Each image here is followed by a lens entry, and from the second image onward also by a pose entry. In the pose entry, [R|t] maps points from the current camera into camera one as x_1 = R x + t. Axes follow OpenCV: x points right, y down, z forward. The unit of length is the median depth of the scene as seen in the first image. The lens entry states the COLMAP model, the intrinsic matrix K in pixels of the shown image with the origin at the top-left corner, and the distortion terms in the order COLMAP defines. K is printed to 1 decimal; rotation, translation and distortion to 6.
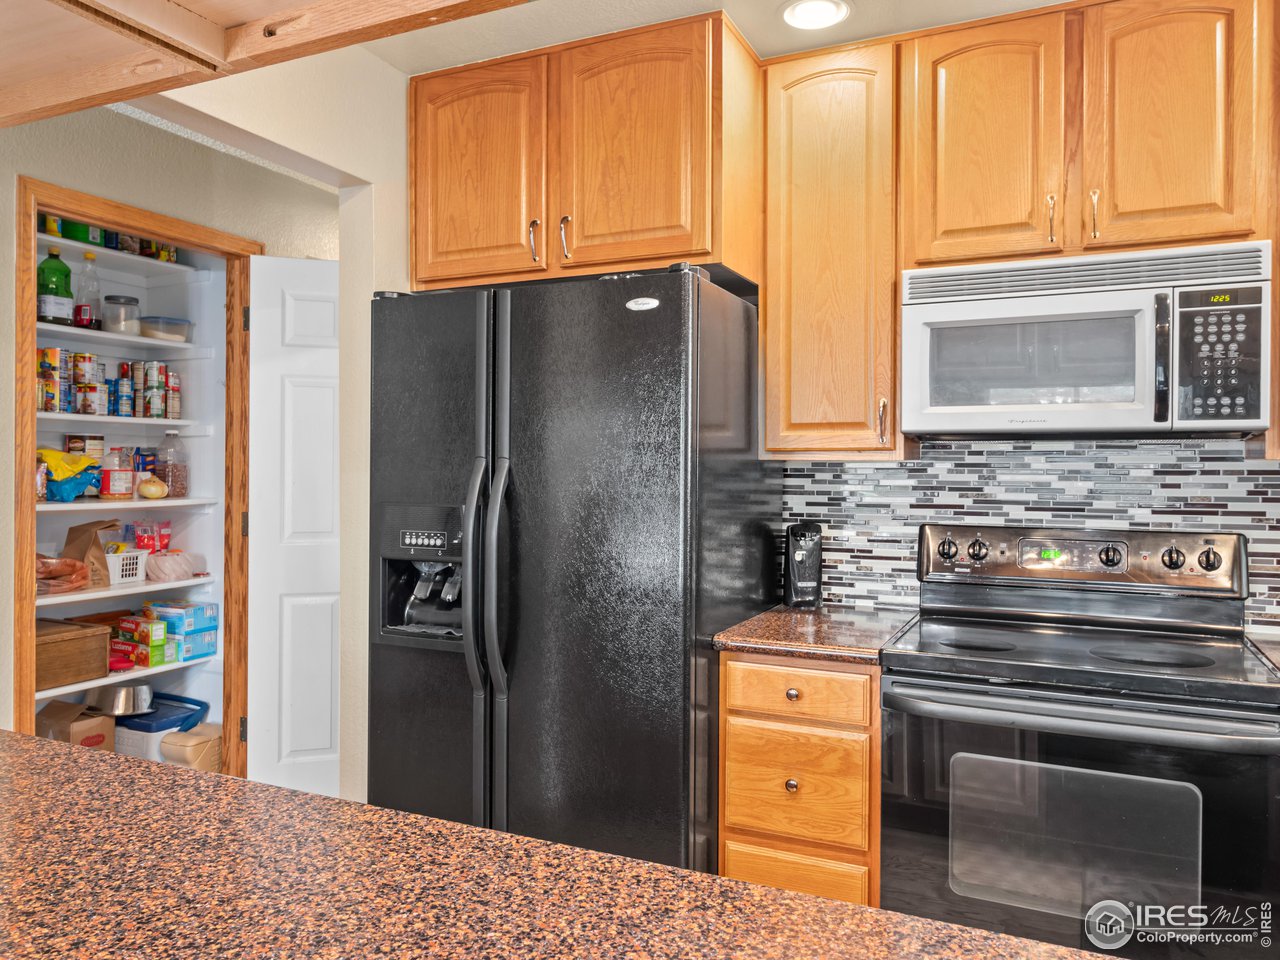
lens RADIAL K [[947.6, 0, 628.0], [0, 947.6, 472.8], [0, 0, 1]] dist [0.014719, -0.019990]
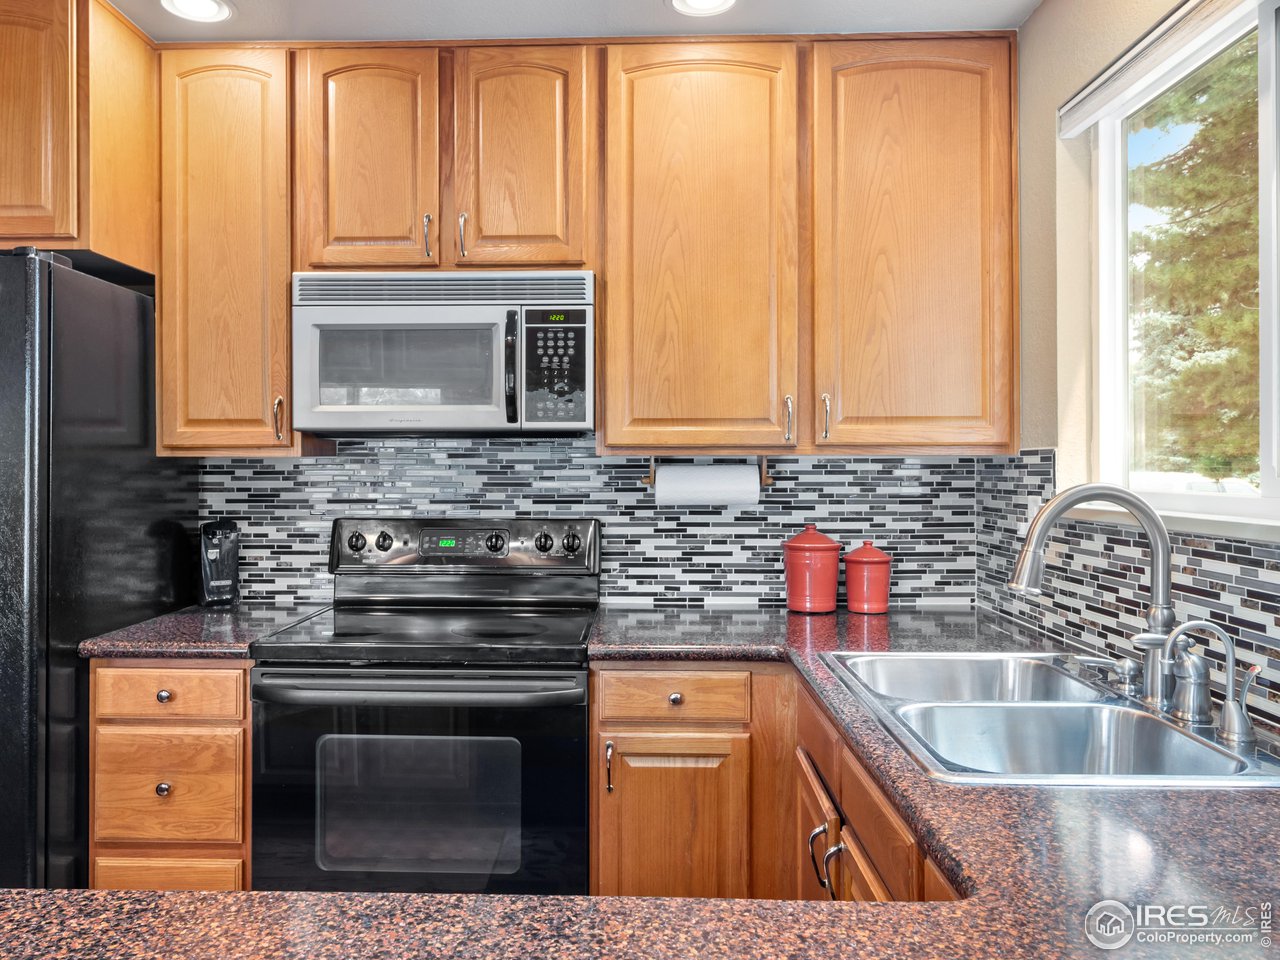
lens RADIAL K [[947.6, 0, 616.8], [0, 947.6, 466.4], [0, 0, 1]] dist [0.014719, -0.019990]
pose [[0.913741, -0.004921, 0.406267, 0.193363], [0.006868, 0.999971, -0.003333, 0.003070], [-0.406239, 0.005836, 0.913748, -0.081743]]
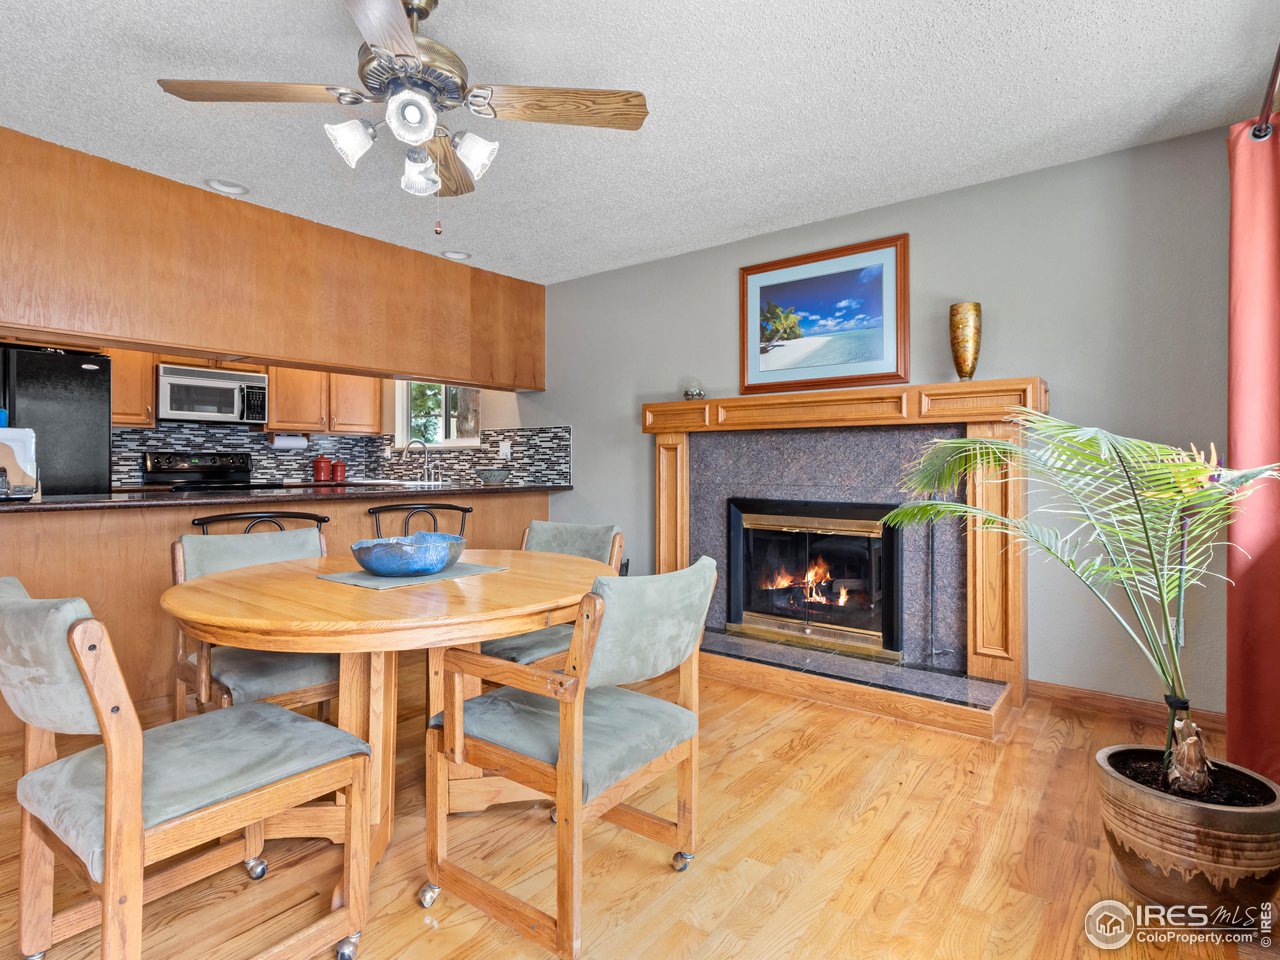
lens RADIAL K [[662.3, 0, 618.8], [0, 662.3, 460.7], [0, 0, 1]] dist [0.012754, -0.000220]
pose [[0.227559, -0.002008, 0.973762, -1.443233], [0.003740, 0.999992, 0.001188, 0.094560], [-0.973757, 0.003372, 0.227565, -0.893130]]
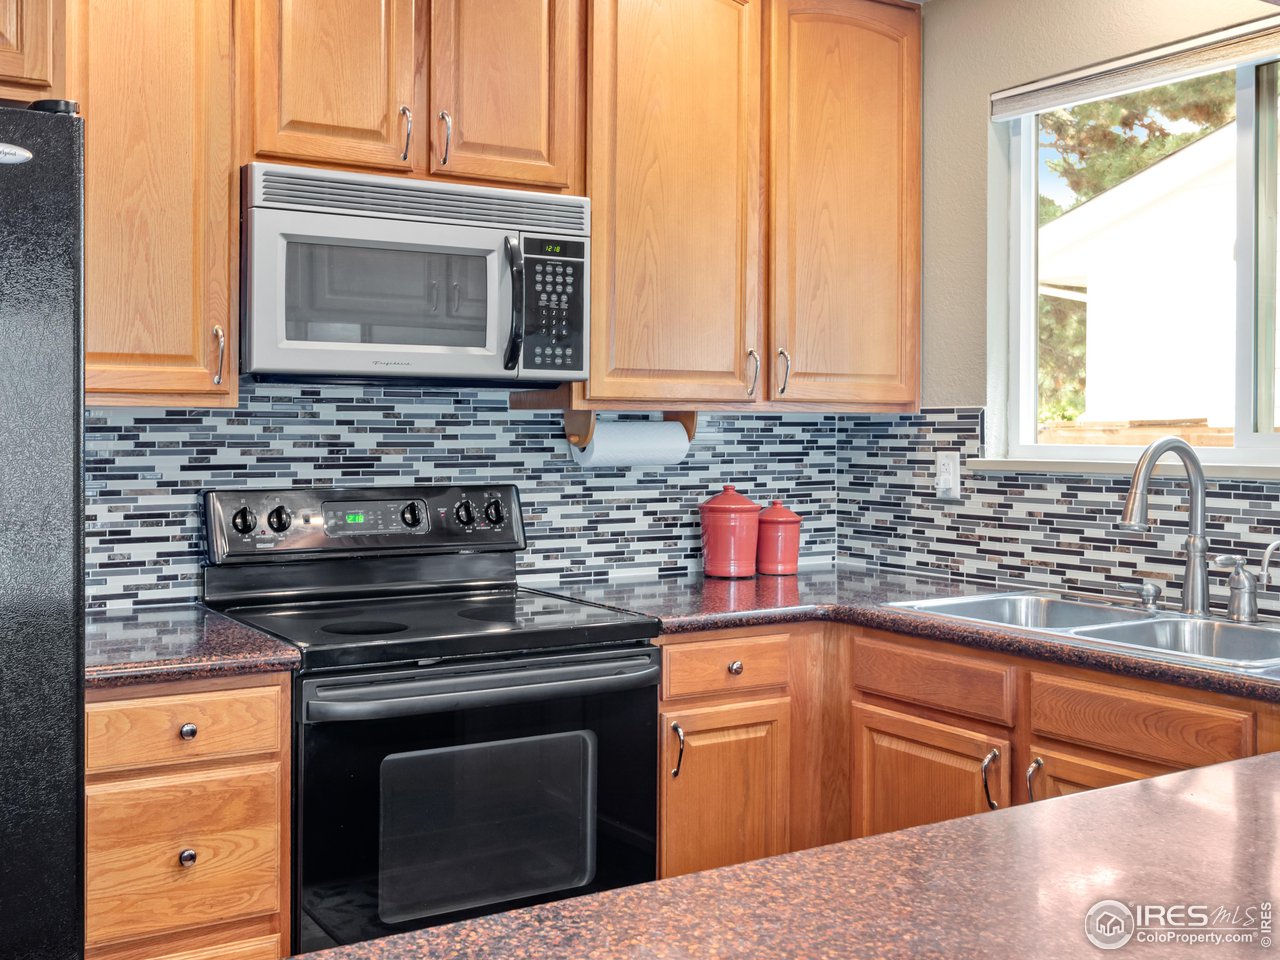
lens RADIAL K [[1307.7, 0, 545.8], [0, 1307.7, 440.7], [0, 0, 1]] dist [0.005044, 0.000000]
pose [[0.558337, -0.012064, 0.829527, -0.470663], [0.003549, 0.999920, 0.012153, 0.001875], [-0.829607, -0.003841, 0.558335, 0.209807]]
